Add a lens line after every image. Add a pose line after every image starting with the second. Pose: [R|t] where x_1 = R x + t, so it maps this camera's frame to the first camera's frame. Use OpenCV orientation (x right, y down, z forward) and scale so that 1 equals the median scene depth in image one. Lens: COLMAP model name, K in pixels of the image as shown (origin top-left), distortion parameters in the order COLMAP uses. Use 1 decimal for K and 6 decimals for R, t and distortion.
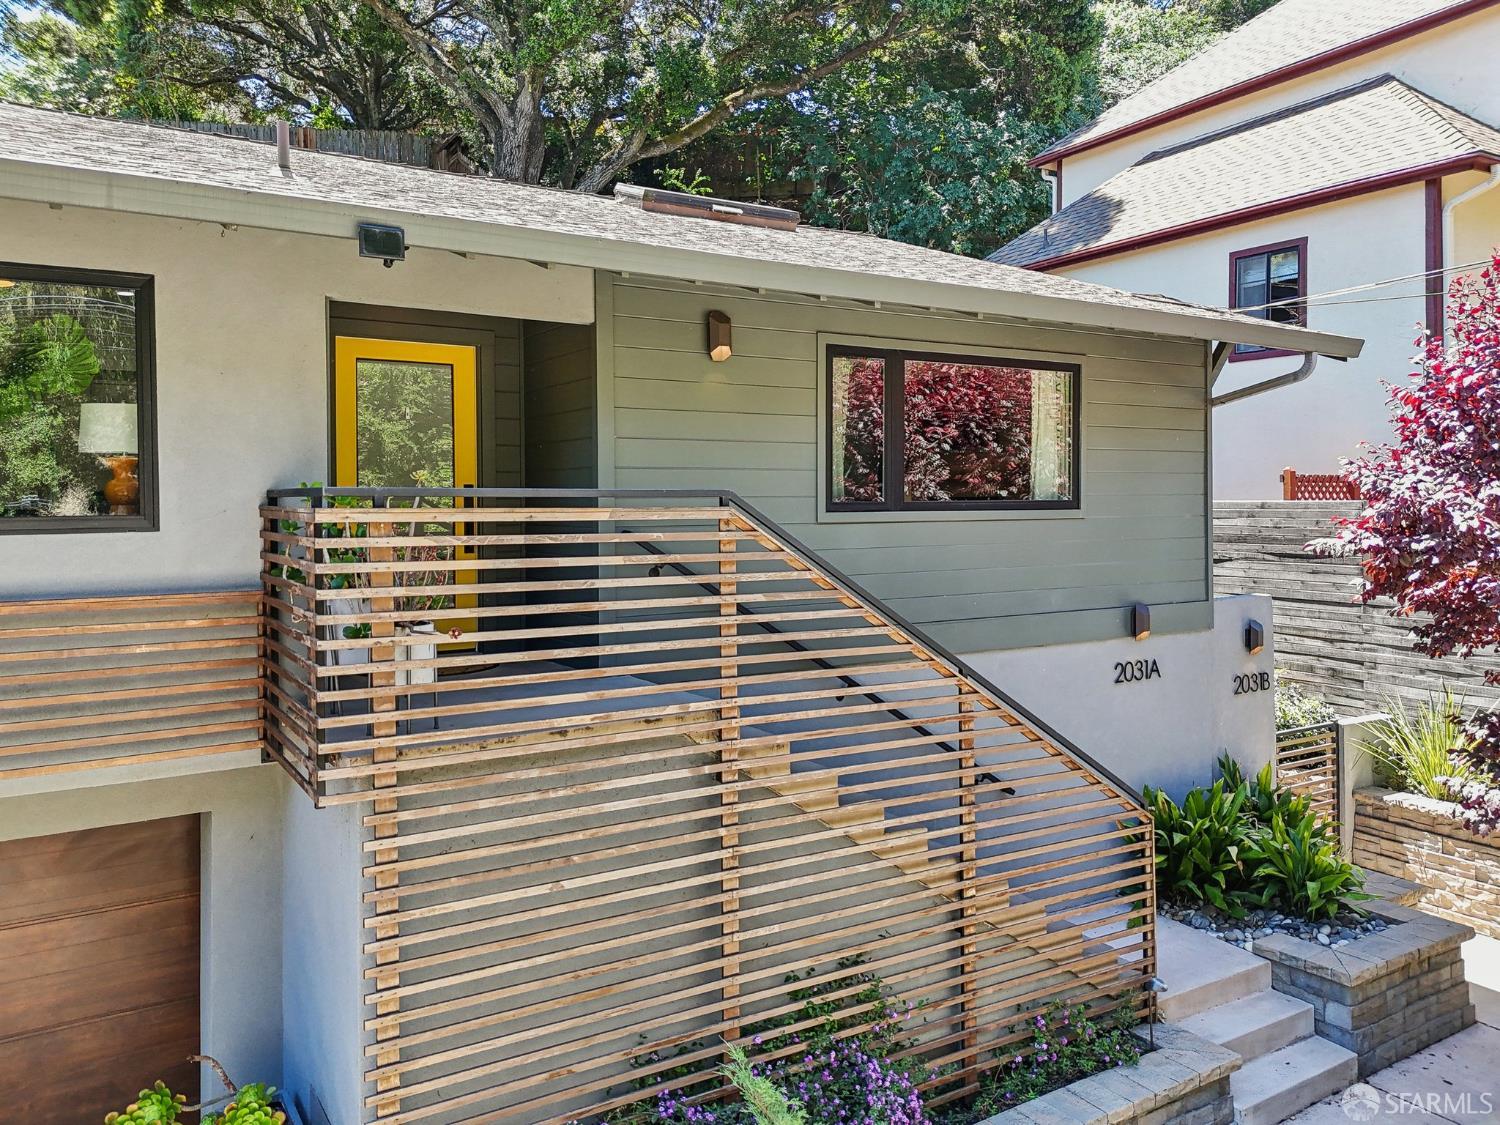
lens RADIAL K [[1131.1, 0, 763.8], [0, 1131.1, 497.5], [0, 0, 1]] dist [0.051124, -0.046283]
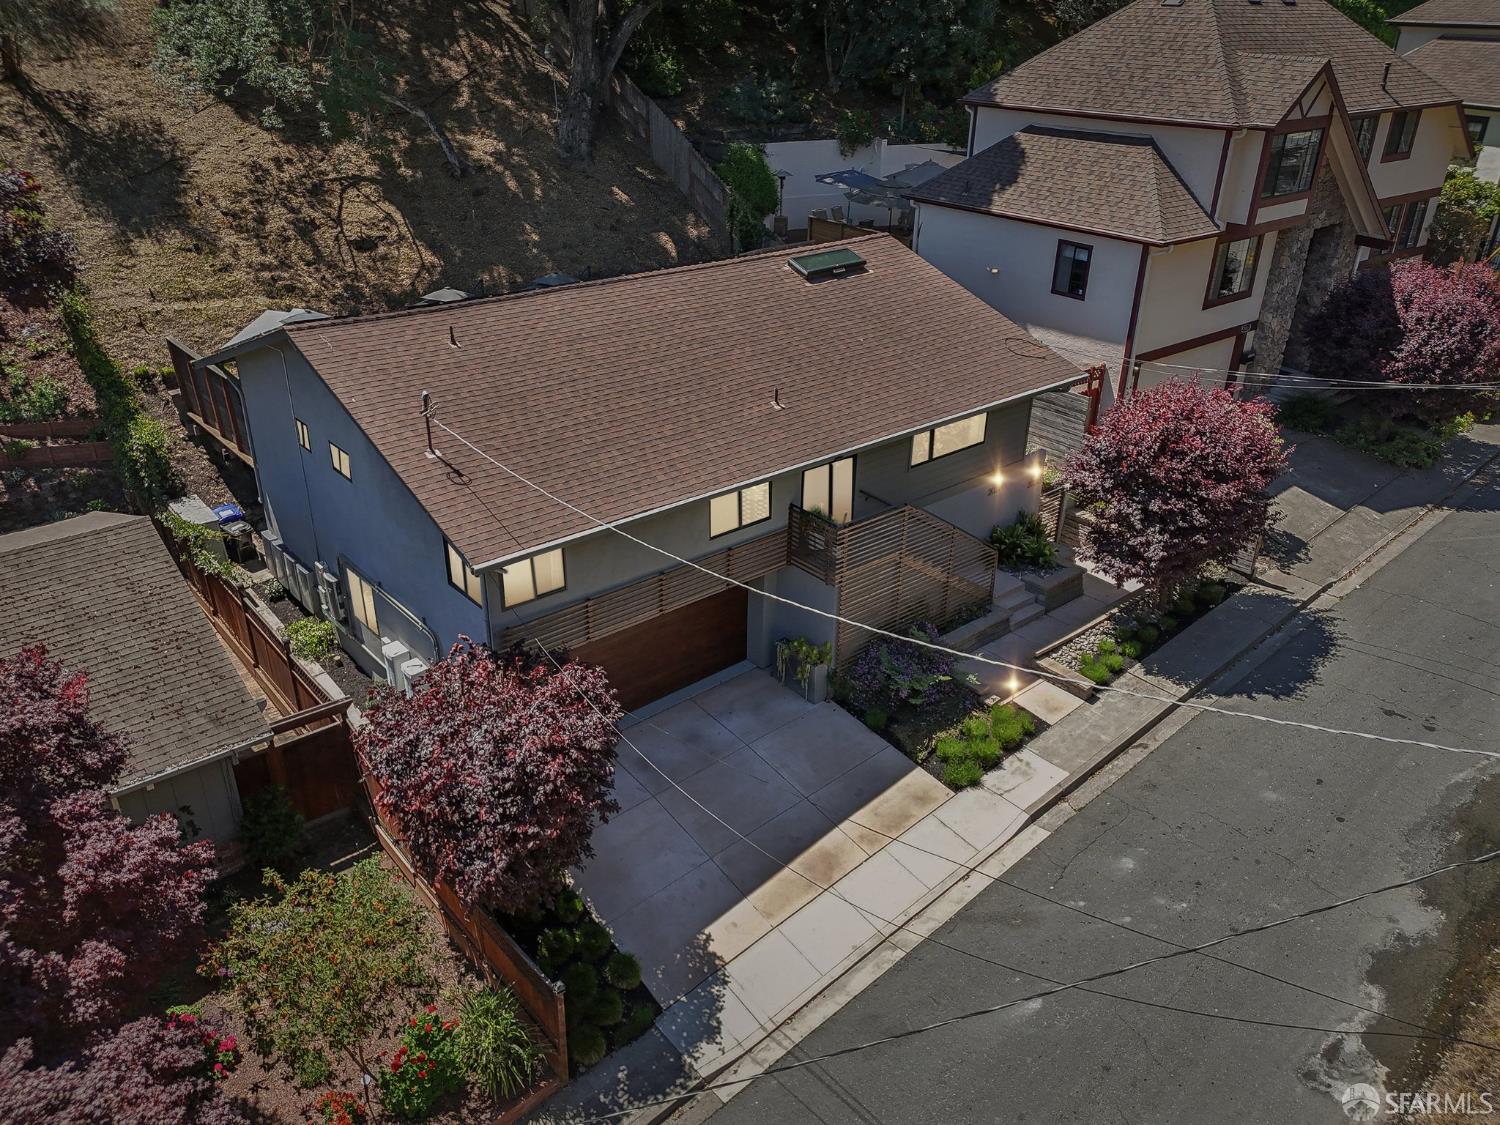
lens RADIAL K [[1131.1, 0, 756.5], [0, 1131.1, 554.8], [0, 0, 1]] dist [0.051124, -0.046283]
pose [[0.989351, -0.043519, 0.138889, -0.665657], [-0.024264, 0.891584, 0.452204, -0.965960], [-0.143511, -0.450759, 0.881034, -1.489405]]
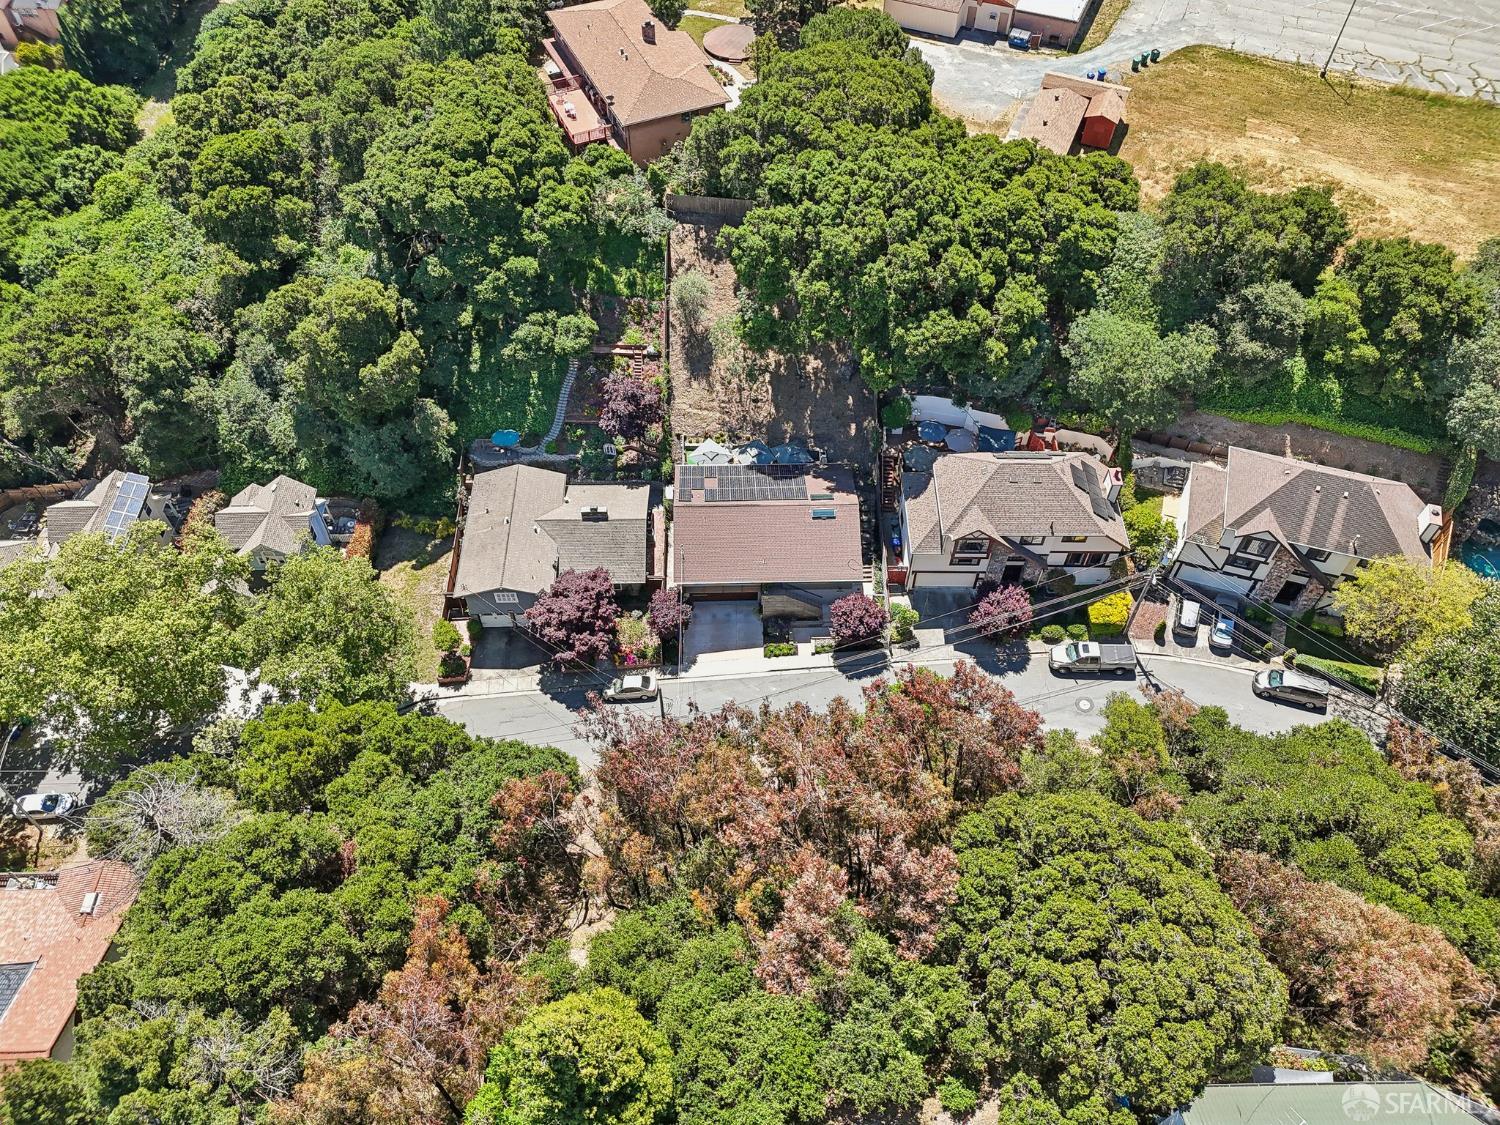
lens RADIAL K [[1131.1, 0, 746.5], [0, 1131.1, 561.6], [0, 0, 1]] dist [0.051124, -0.046283]
pose [[0.859590, 0.420051, -0.290968, 2.397417], [-0.015554, 0.590671, 0.806762, -8.042172], [0.510747, -0.688959, 0.514269, -4.408664]]
